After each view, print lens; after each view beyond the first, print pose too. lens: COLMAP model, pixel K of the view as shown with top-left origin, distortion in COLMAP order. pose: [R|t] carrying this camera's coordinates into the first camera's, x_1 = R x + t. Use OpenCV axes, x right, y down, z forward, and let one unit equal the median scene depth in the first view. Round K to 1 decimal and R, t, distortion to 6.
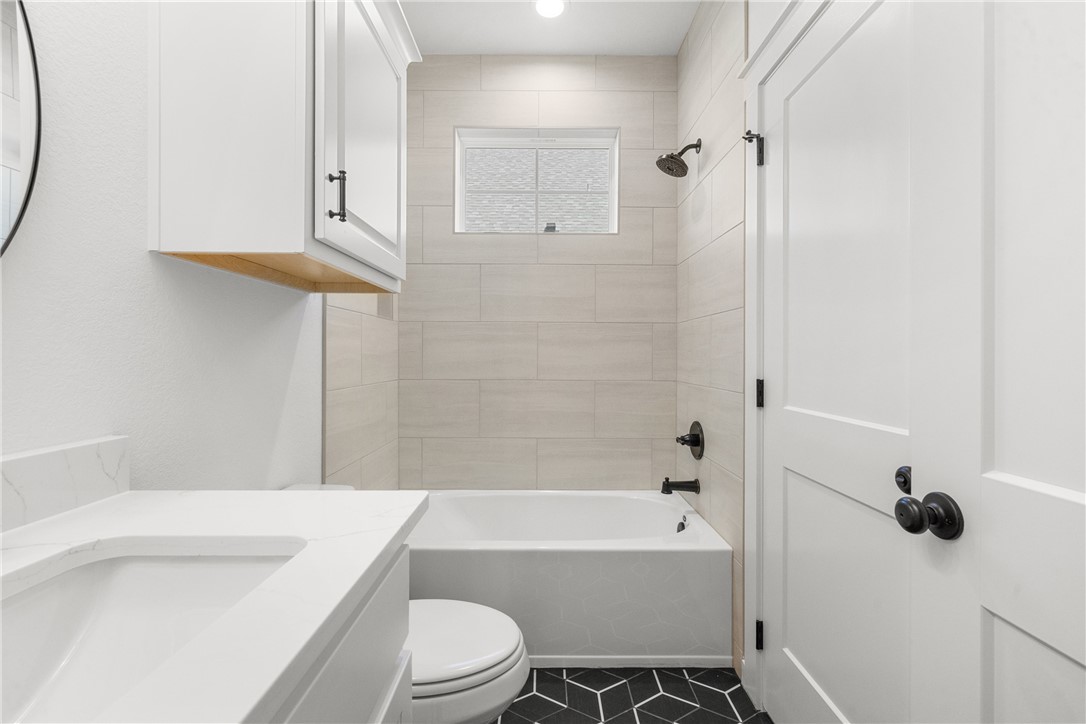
lens RADIAL K [[452.6, 0, 543.0], [0, 452.6, 362.0], [0, 0, 1]] dist [-0.000103, 0.000340]
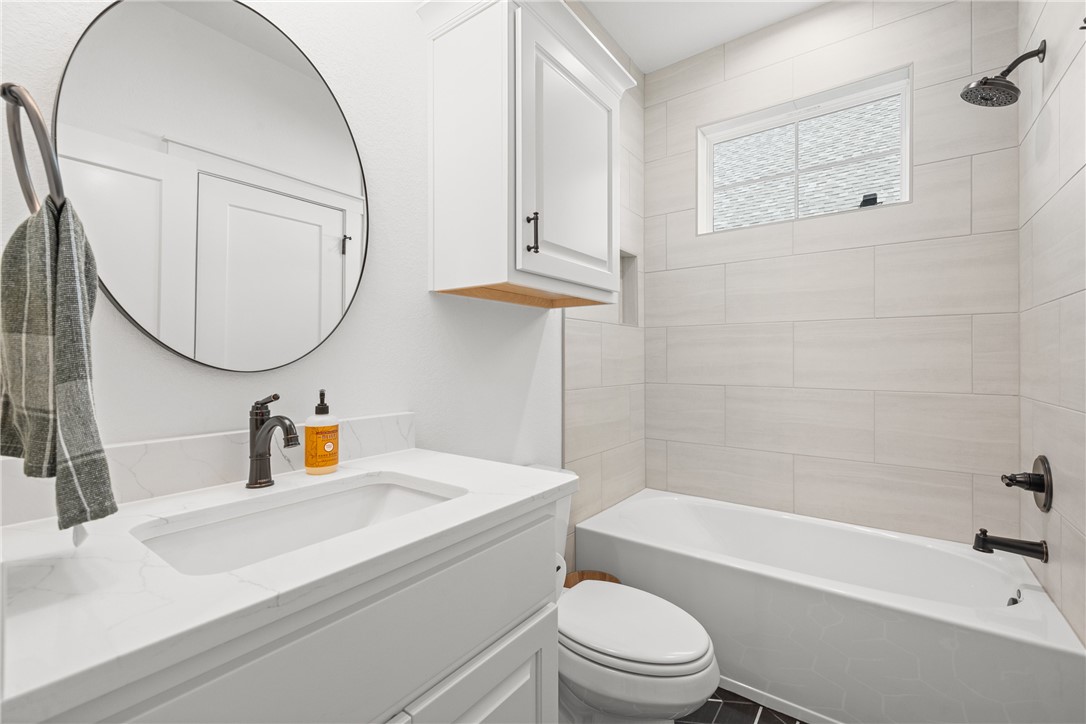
lens RADIAL K [[463.5, 0, 544.3], [0, 463.5, 364.3], [0, 0, 1]] dist [-0.000272, 0.000161]
pose [[0.803202, 0.002274, -0.595702, 0.157827], [-0.005474, 0.999979, -0.003563, 0.000648], [0.595681, 0.006123, 0.803197, -0.005346]]
